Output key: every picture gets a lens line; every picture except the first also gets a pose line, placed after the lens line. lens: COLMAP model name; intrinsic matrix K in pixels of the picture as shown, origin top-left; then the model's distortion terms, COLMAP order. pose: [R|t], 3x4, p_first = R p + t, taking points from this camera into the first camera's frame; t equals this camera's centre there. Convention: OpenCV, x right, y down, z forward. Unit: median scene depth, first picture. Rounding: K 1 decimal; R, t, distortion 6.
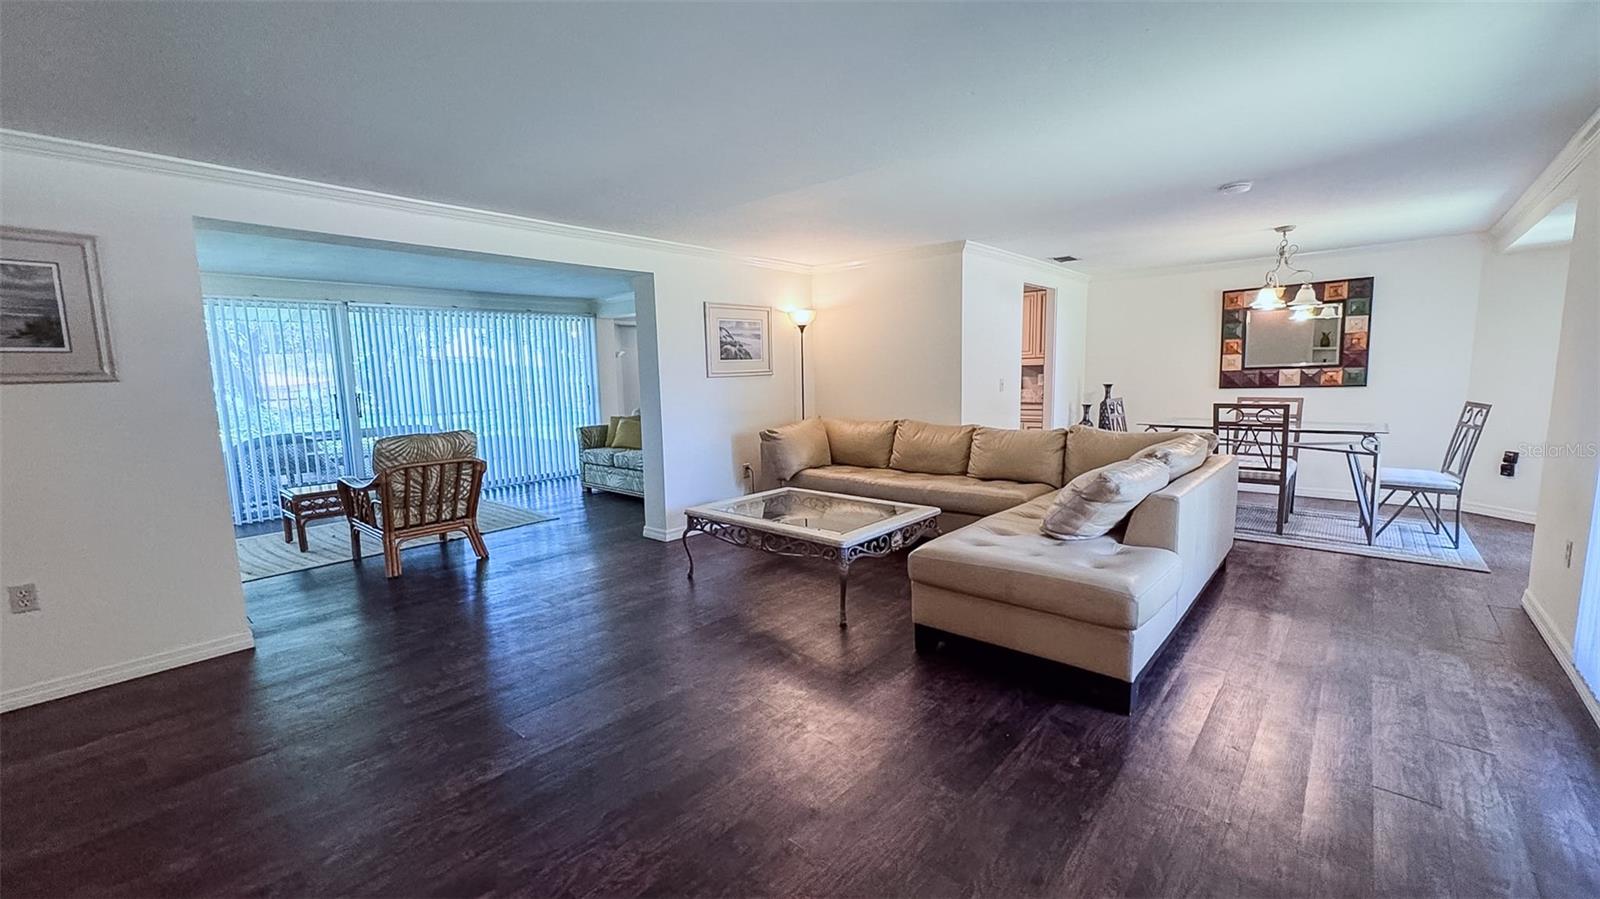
lens RADIAL K [[665.7, 0, 784.9], [0, 665.7, 452.0], [0, 0, 1]] dist [0.000203, 0.000364]
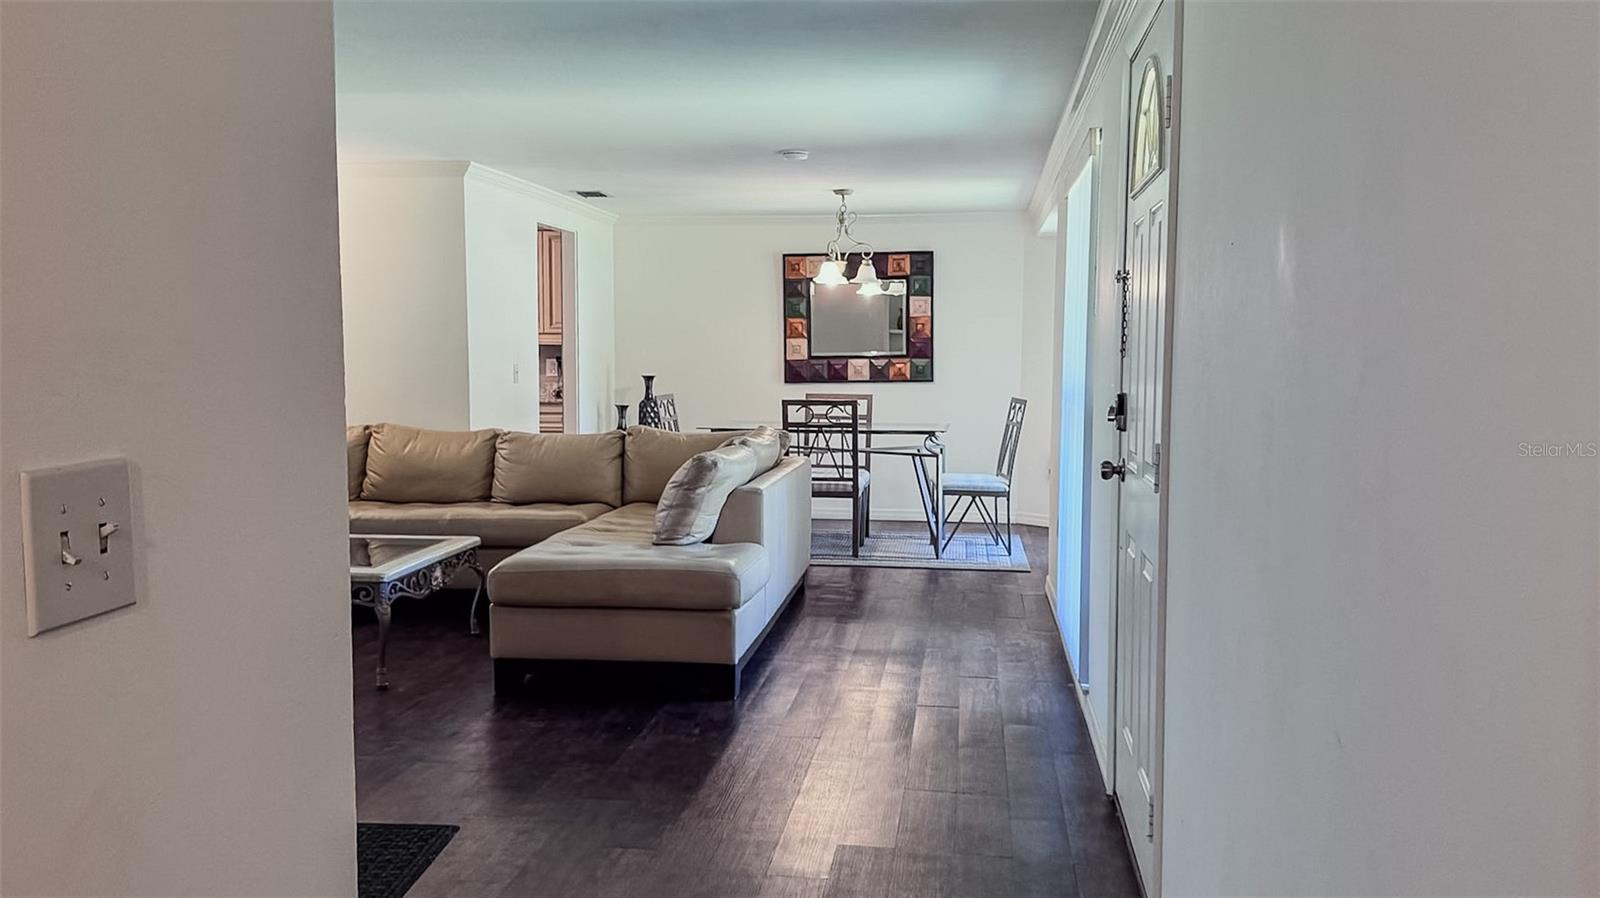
lens RADIAL K [[1125.0, 0, 801.0], [0, 1125.0, 443.0], [0, 0, 1]] dist [0.133013, 0.005125]
pose [[0.829533, -0.022288, 0.558012, -0.109013], [0.045196, 0.998605, -0.027302, 0.019912], [-0.556625, 0.047868, 0.829384, -0.155538]]
